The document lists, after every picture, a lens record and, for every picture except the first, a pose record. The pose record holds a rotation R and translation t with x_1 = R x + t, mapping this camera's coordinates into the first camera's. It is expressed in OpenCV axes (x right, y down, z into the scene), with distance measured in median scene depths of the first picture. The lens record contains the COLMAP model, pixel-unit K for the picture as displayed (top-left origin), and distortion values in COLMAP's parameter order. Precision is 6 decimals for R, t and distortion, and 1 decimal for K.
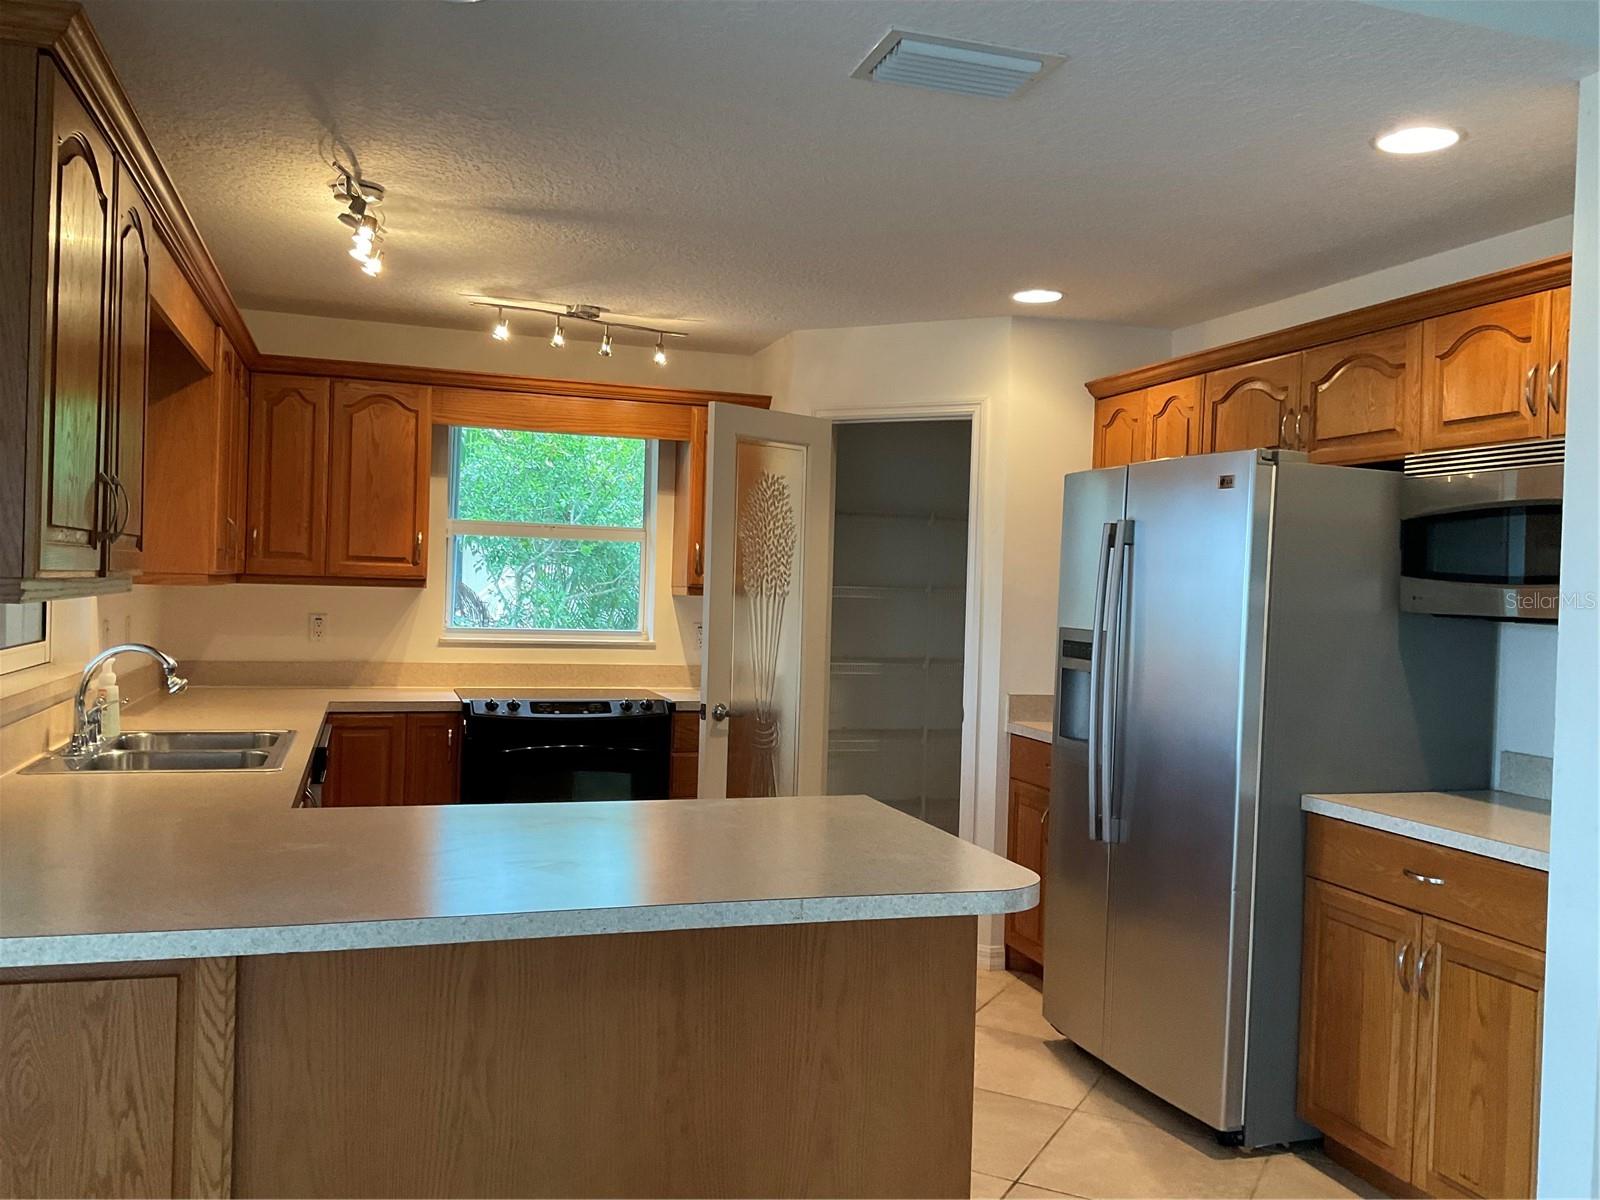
lens RADIAL K [[1344.4, 0, 798.9], [0, 1344.4, 598.5], [0, 0, 1]] dist [0.077721, -0.125240]
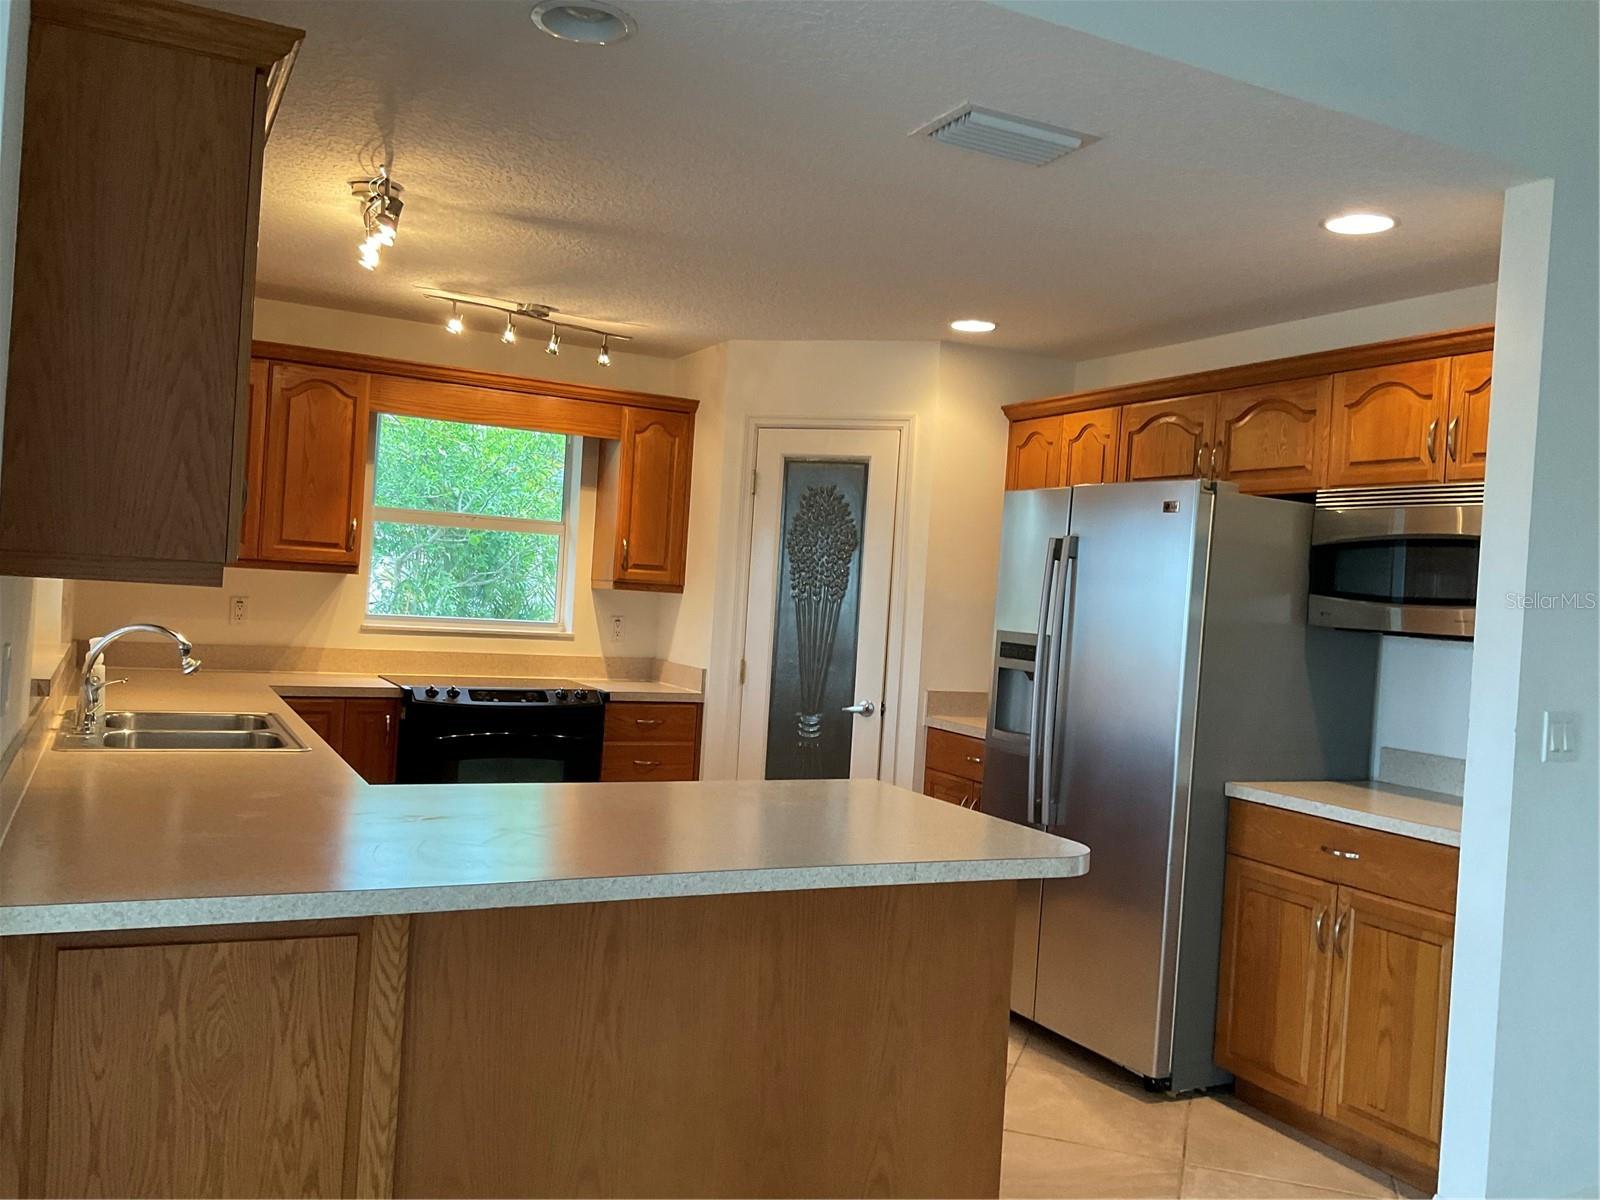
lens RADIAL K [[1344.4, 0, 806.4], [0, 1344.4, 600.9], [0, 0, 1]] dist [0.077721, -0.125240]
pose [[0.987008, 0.029240, 0.157989, -0.160865], [-0.030046, 0.999545, 0.002710, -0.001183], [-0.157838, -0.007421, 0.987437, -0.070681]]
